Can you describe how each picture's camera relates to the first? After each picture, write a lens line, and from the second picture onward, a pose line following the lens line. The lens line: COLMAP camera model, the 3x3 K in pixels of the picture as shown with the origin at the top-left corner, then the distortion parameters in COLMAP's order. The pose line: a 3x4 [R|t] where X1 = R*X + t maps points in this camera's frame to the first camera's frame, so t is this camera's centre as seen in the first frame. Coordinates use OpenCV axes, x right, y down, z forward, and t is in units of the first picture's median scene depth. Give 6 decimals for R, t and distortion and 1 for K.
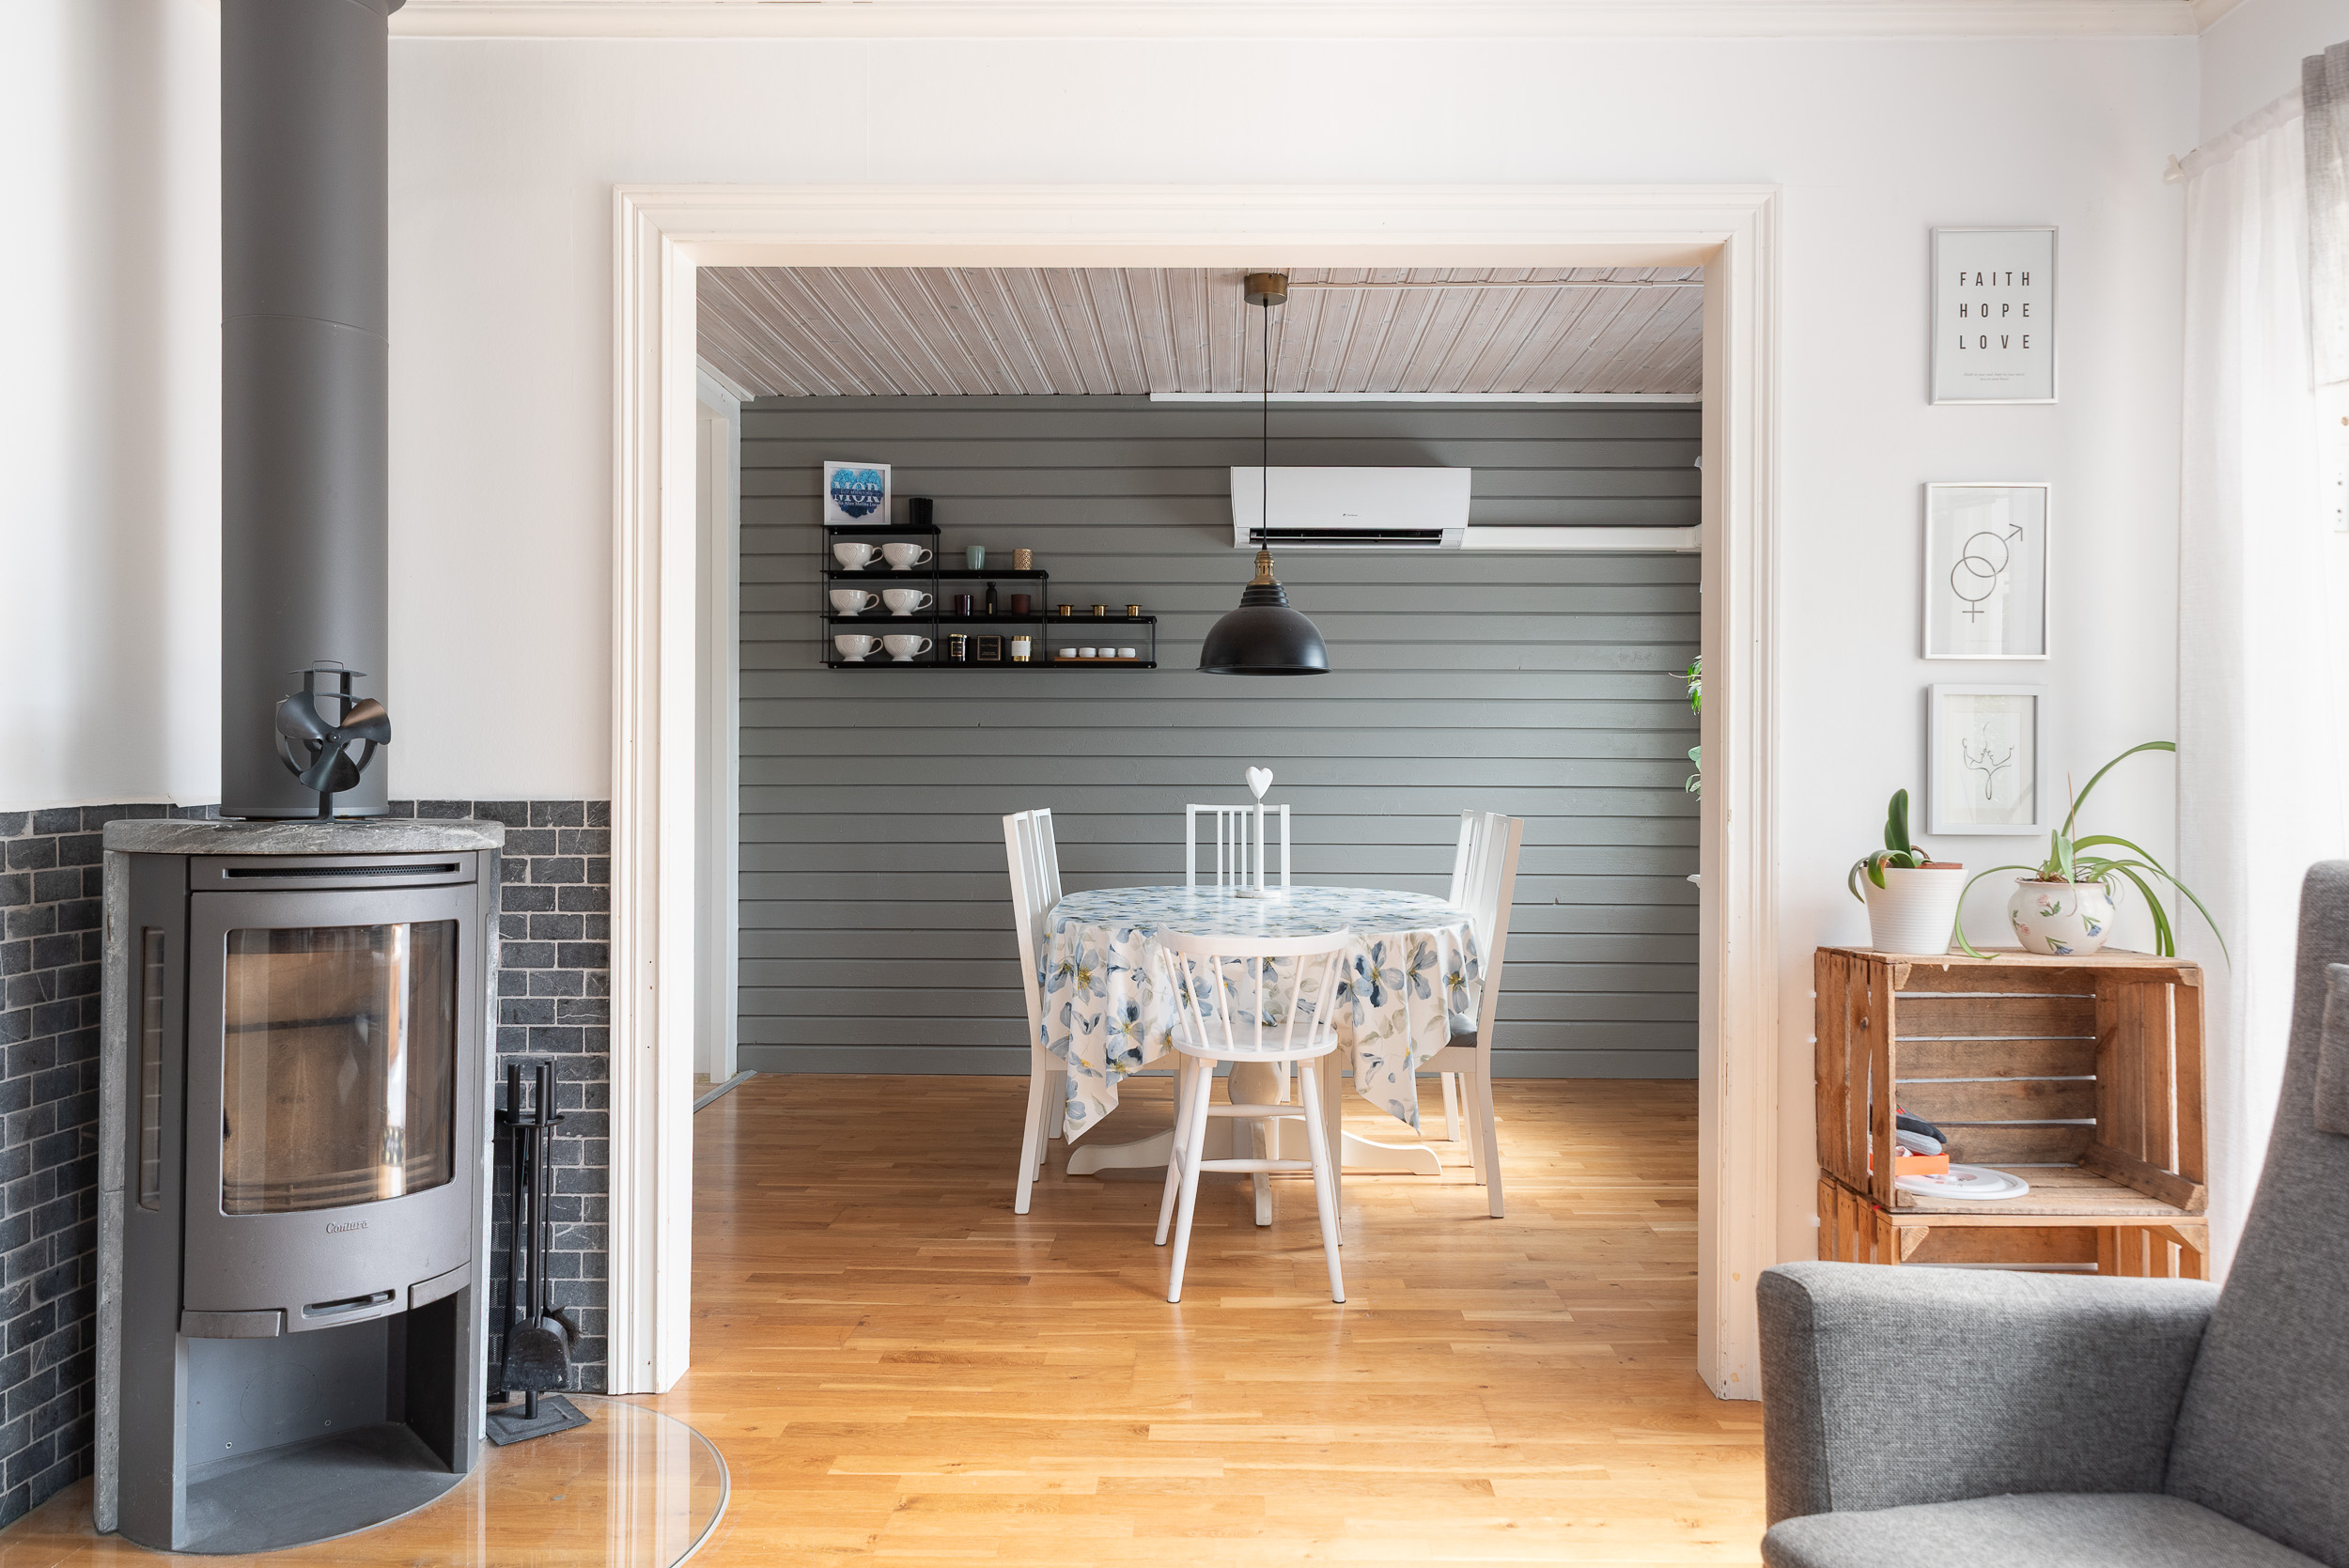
lens RADIAL K [[1687.7, 0, 1180.7], [0, 1687.7, 772.3], [0, 0, 1]] dist [0.012993, -0.003669]
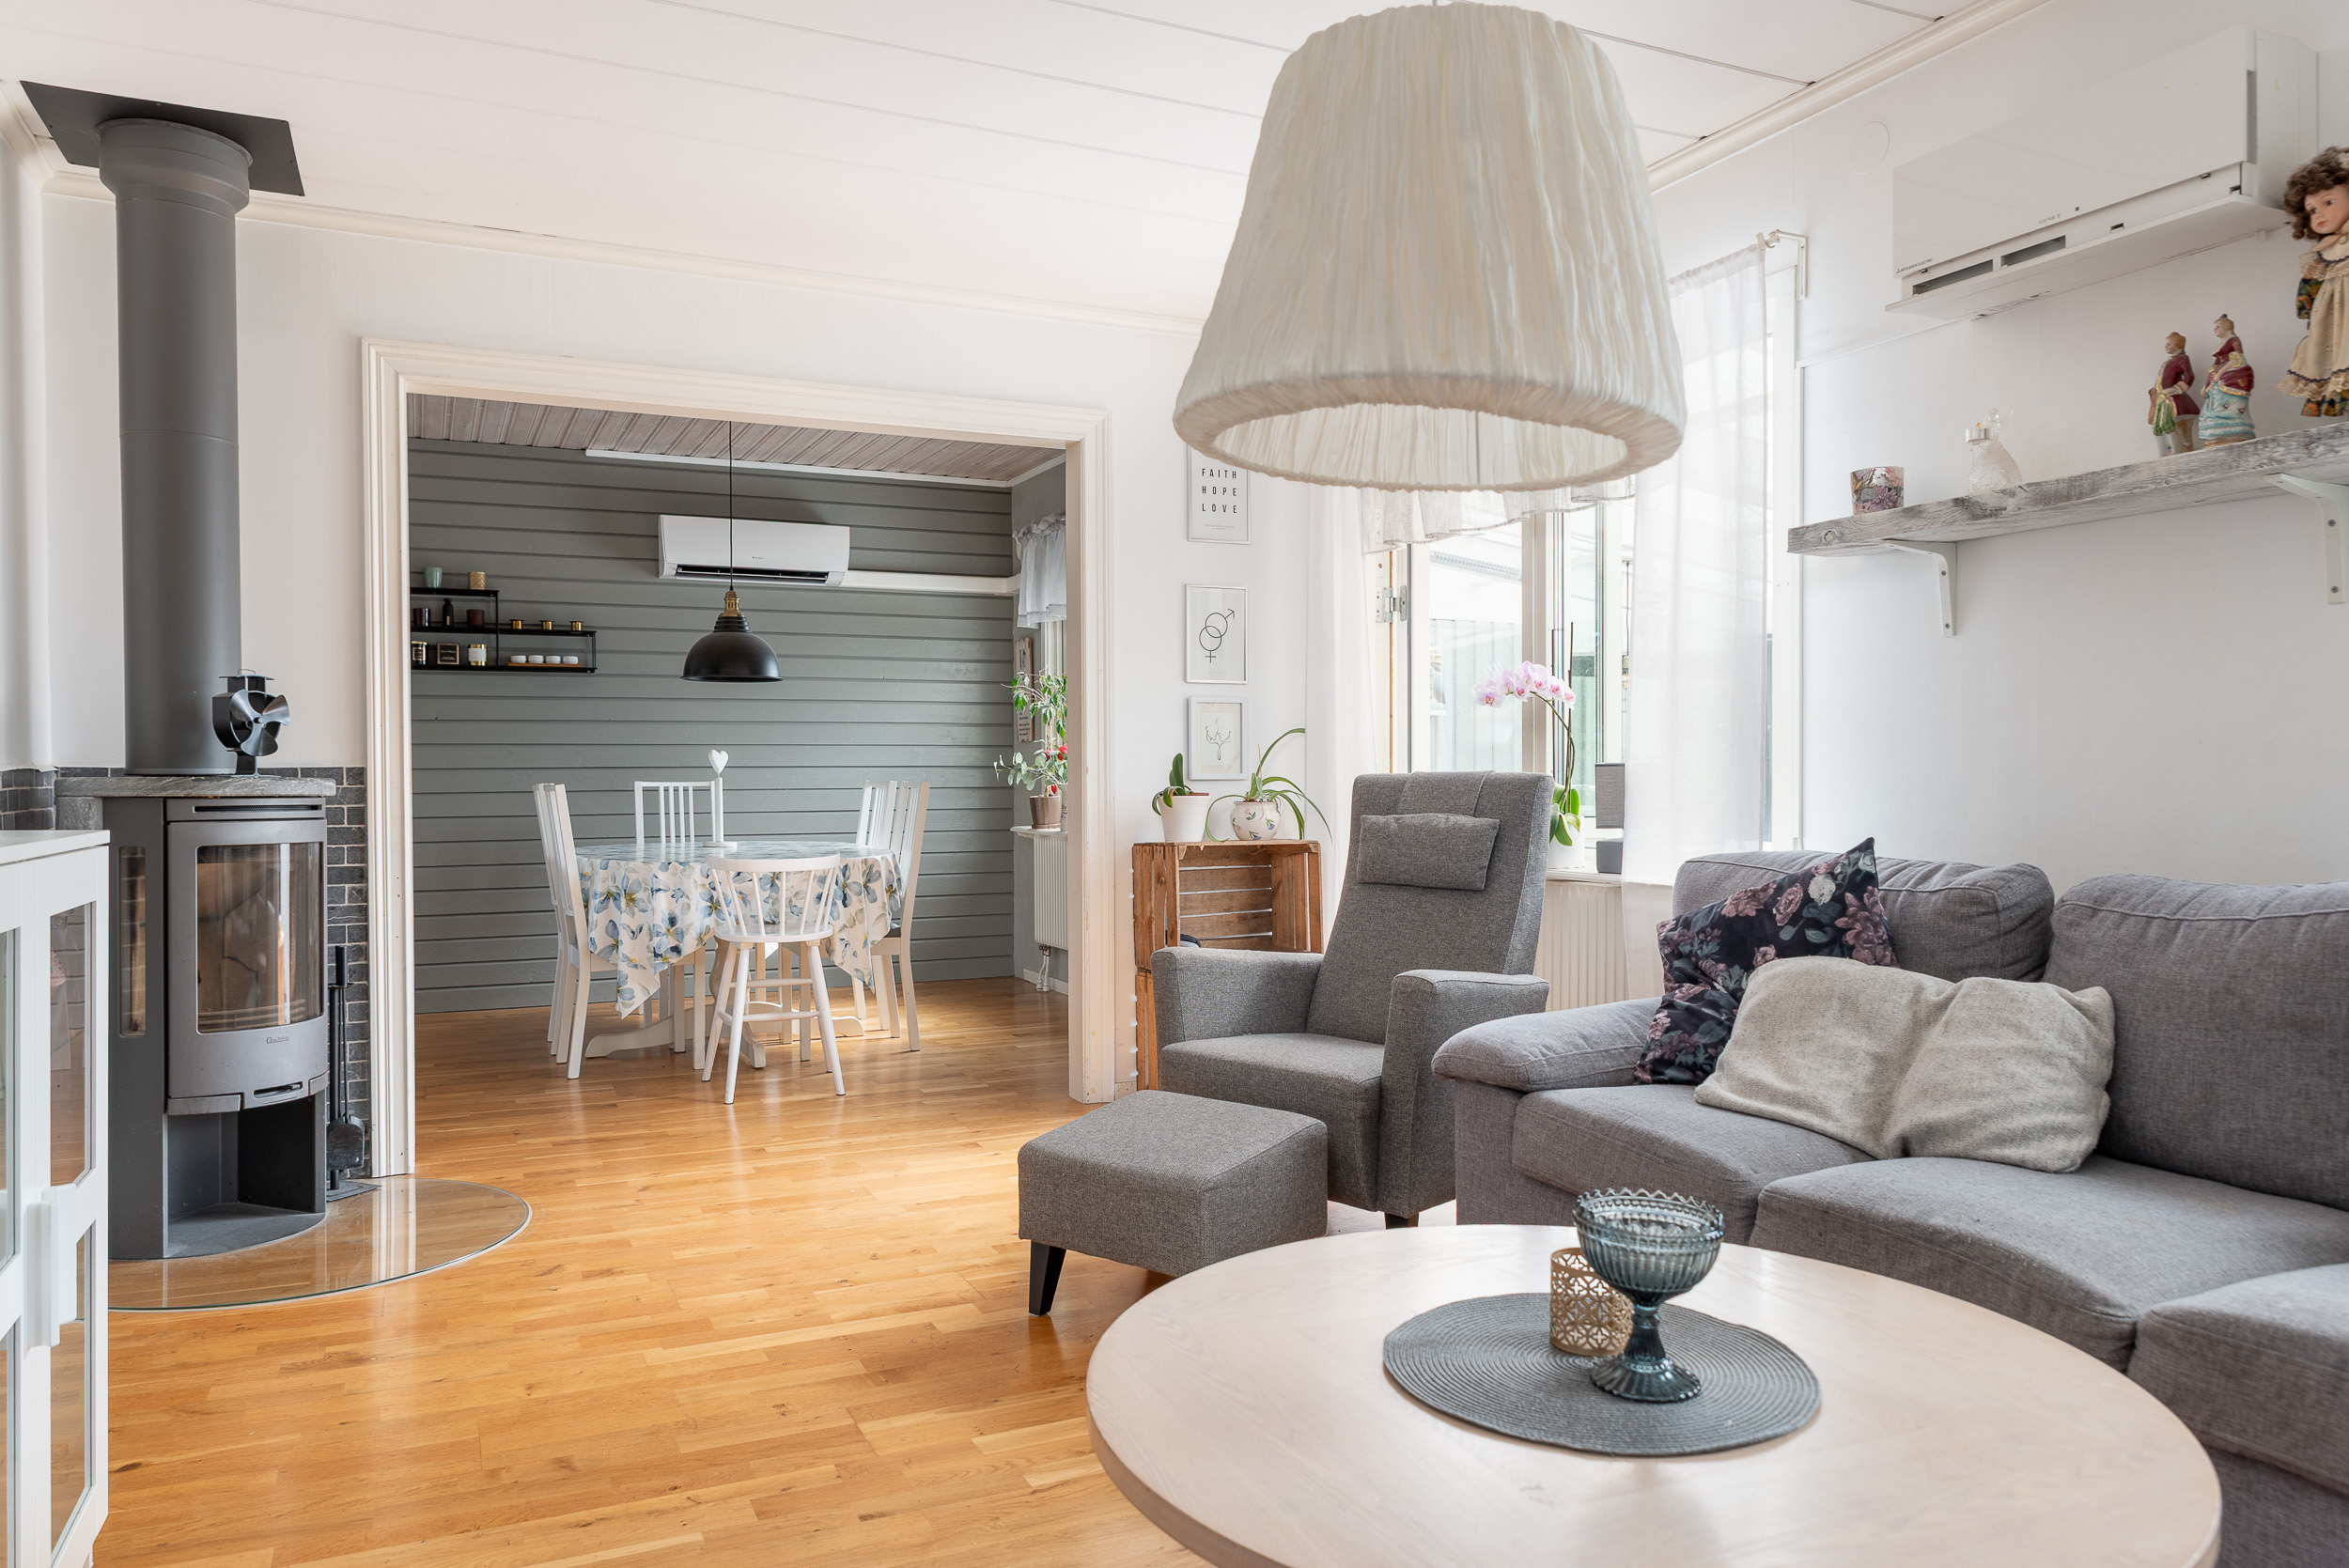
lens RADIAL K [[1589.8, 0, 1179.5], [0, 1589.8, 773.9], [0, 0, 1]] dist [-0.003206, -0.000785]
pose [[0.900256, -0.010223, 0.435242, -0.225199], [0.008853, 0.999947, 0.005174, 0.016403], [-0.435272, -0.000805, 0.900299, -0.384293]]
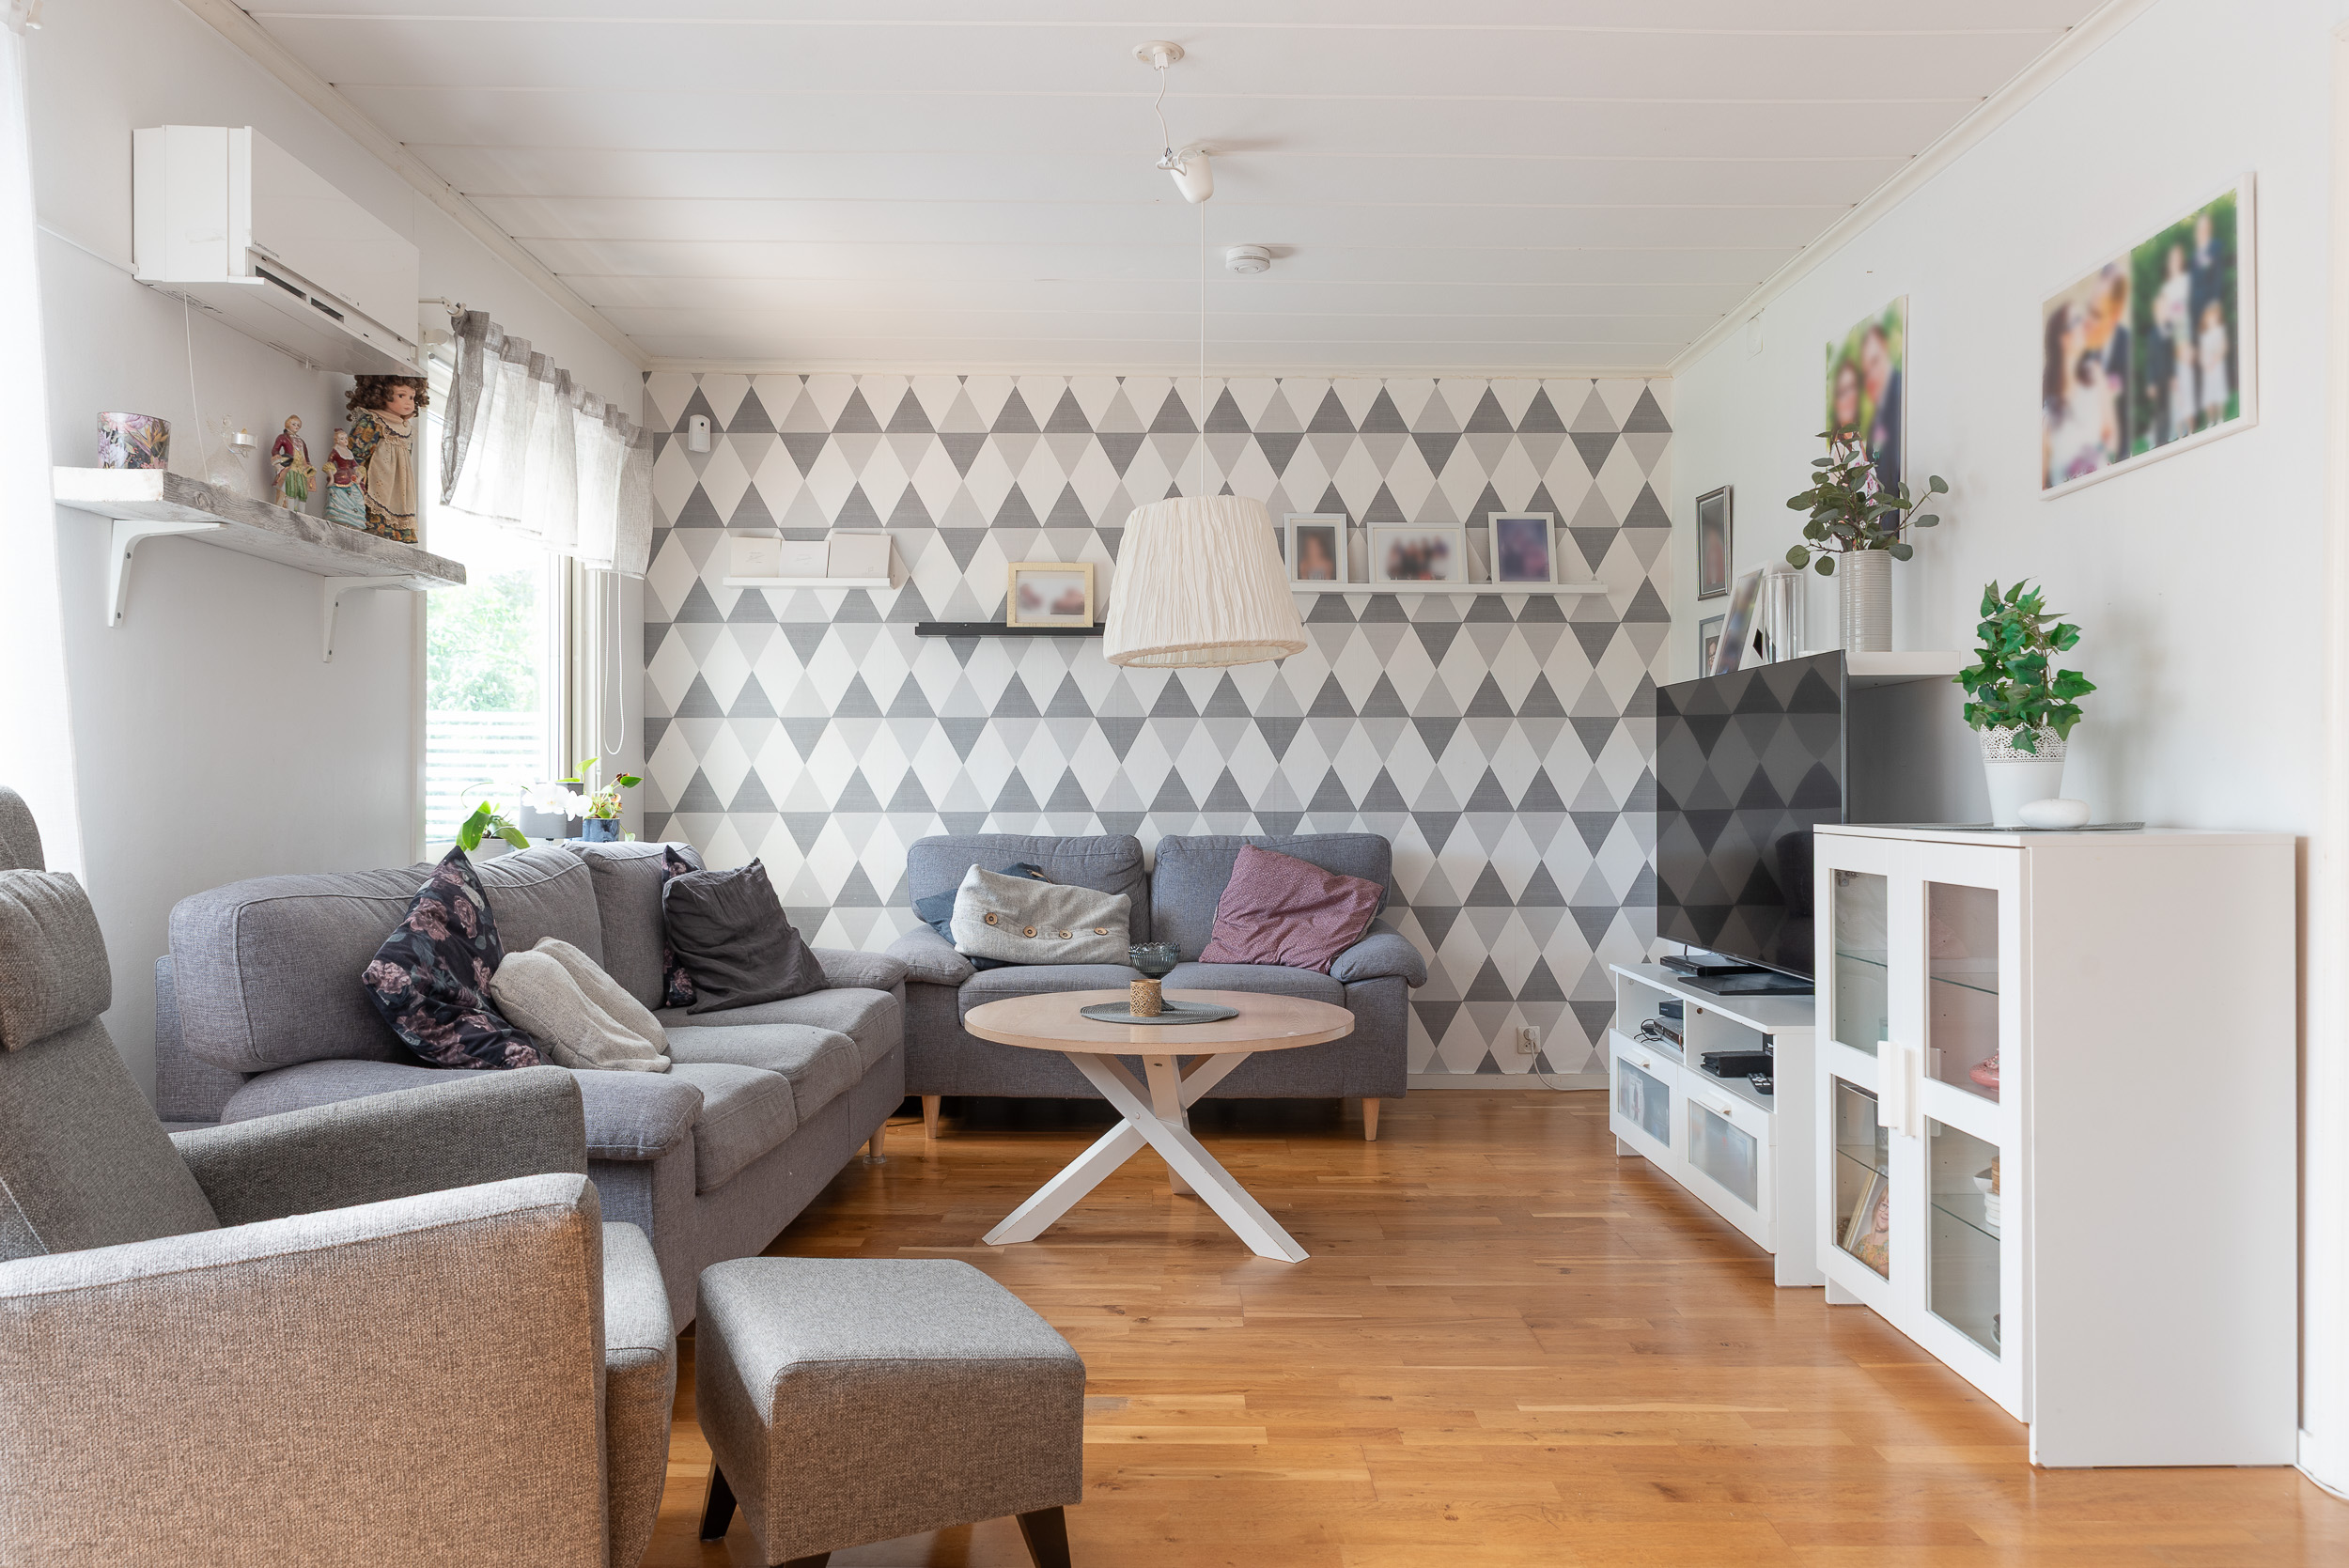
lens RADIAL K [[1589.8, 0, 1180.6], [0, 1589.8, 790.3], [0, 0, 1]] dist [-0.003206, -0.000785]
pose [[-0.999790, -0.008879, -0.018492, 0.063726], [-0.008864, 0.999960, -0.000891, 0.022161], [0.018499, -0.000727, -0.999829, 1.071664]]
